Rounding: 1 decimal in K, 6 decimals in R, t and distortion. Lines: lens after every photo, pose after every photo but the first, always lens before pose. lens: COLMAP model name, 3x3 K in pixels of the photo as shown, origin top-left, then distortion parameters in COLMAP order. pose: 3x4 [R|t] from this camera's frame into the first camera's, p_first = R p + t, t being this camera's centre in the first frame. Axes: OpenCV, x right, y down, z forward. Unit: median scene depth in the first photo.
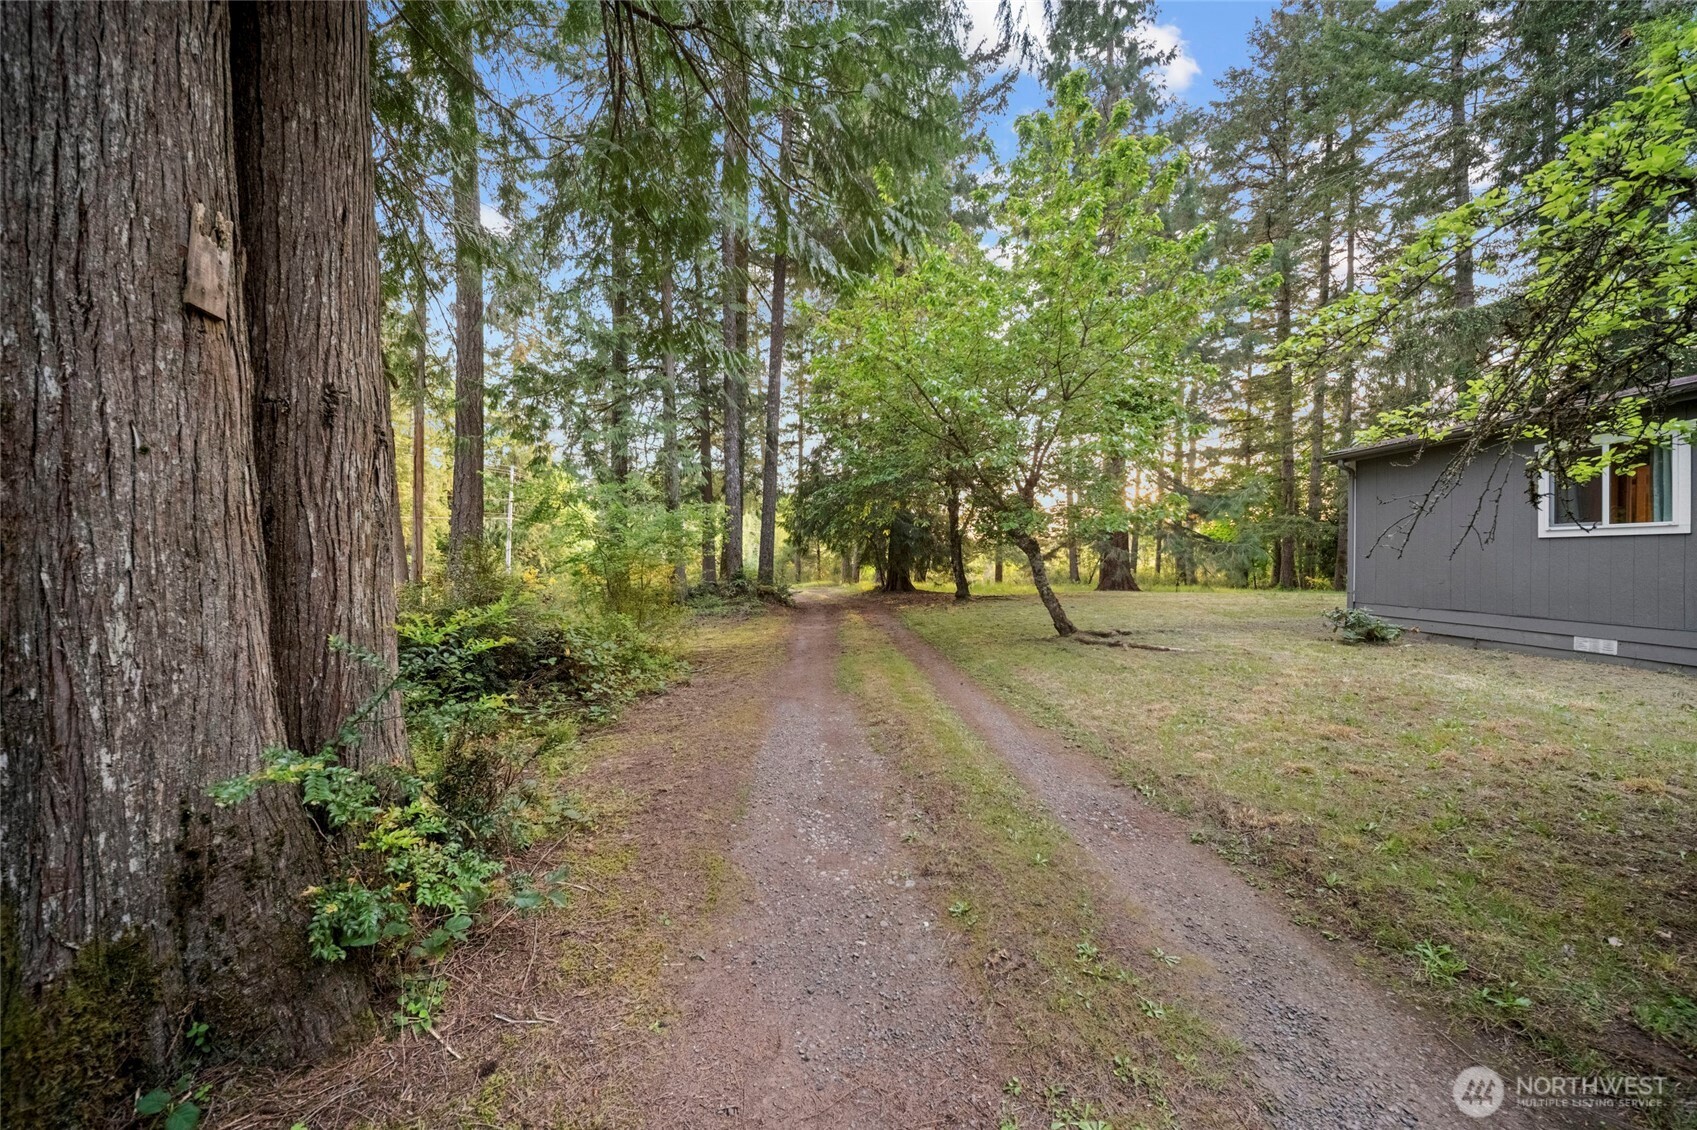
lens RADIAL K [[606.8, 0, 848.5], [0, 606.8, 565.0], [0, 0, 1]] dist [-0.002744, -0.000306]
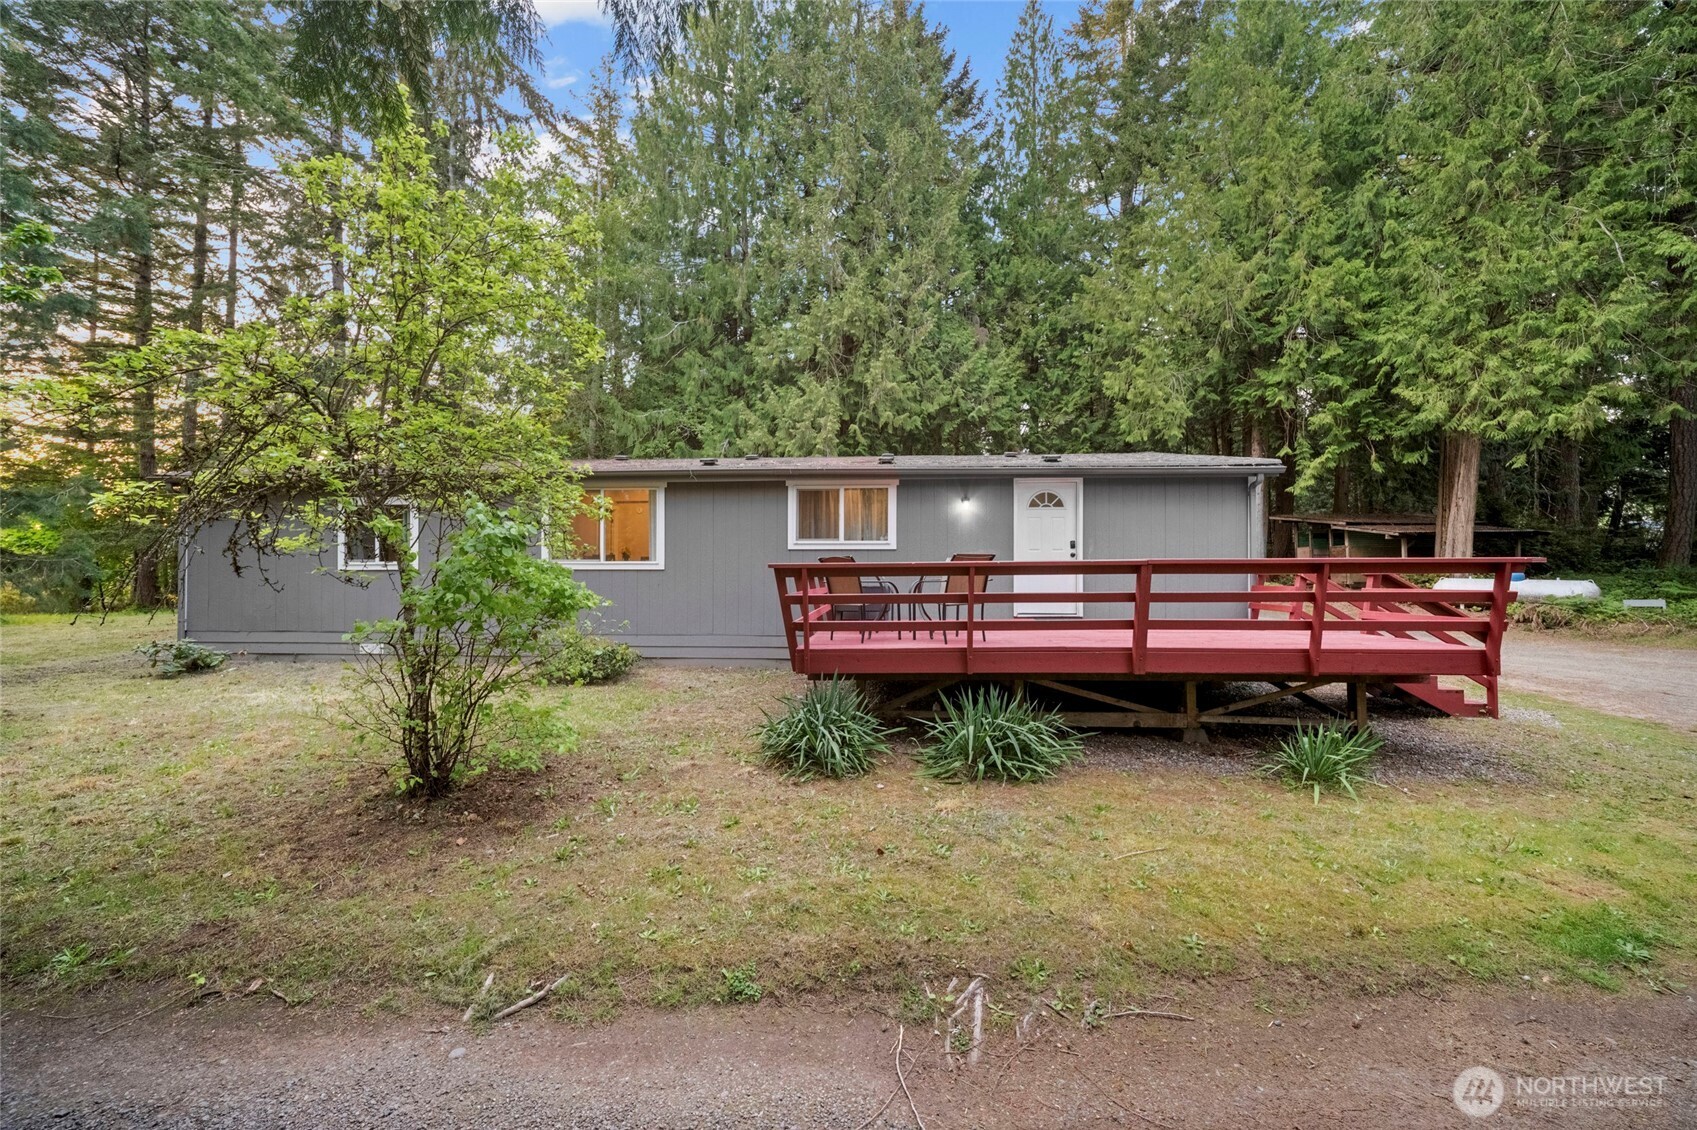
lens RADIAL K [[606.8, 0, 848.5], [0, 606.8, 565.0], [0, 0, 1]] dist [-0.002744, -0.000306]
pose [[0.106583, -0.003858, 0.994296, -0.027210], [0.010565, 0.999940, 0.002747, -0.039917], [-0.994248, 0.010212, 0.106618, -0.187656]]
